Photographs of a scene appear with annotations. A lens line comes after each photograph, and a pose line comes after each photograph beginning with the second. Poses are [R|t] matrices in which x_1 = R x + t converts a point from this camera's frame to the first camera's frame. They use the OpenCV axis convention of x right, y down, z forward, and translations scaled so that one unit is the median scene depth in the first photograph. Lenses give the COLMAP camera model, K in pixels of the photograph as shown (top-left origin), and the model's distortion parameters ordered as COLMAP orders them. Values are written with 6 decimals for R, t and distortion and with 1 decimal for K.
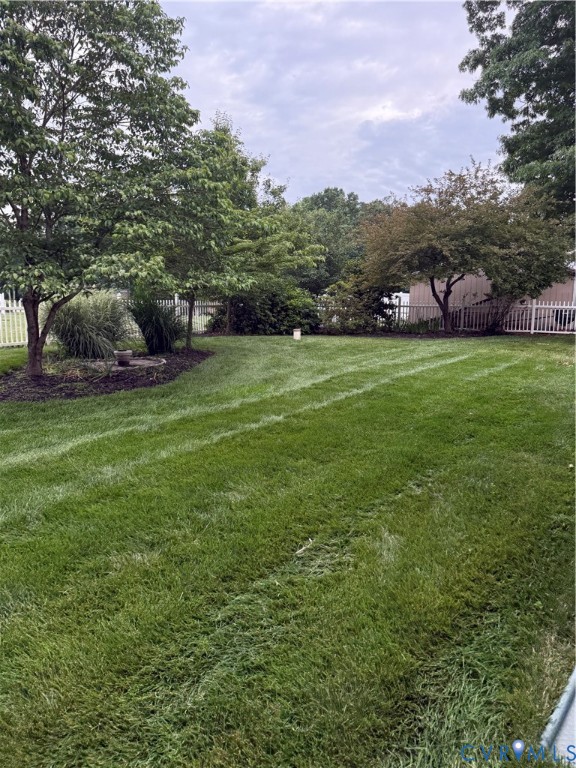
lens RADIAL K [[560.3, 0, 287.8], [0, 560.3, 384.6], [0, 0, 1]] dist [0.057713, 0.004566]
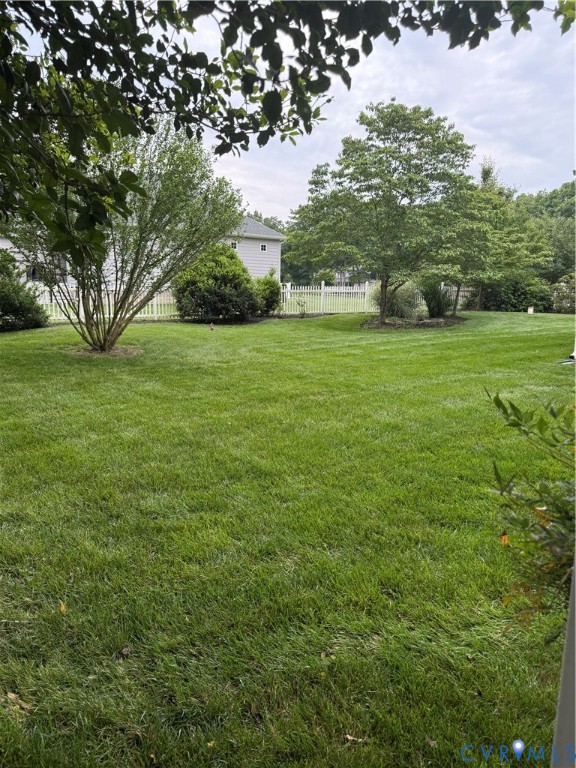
lens RADIAL K [[560.3, 0, 287.0], [0, 560.3, 382.4], [0, 0, 1]] dist [0.057713, 0.004566]
pose [[0.915629, 0.082823, -0.393401, 0.029486], [-0.076170, 0.996564, 0.032525, 0.087924], [0.394743, 0.000185, 0.918792, -0.540171]]
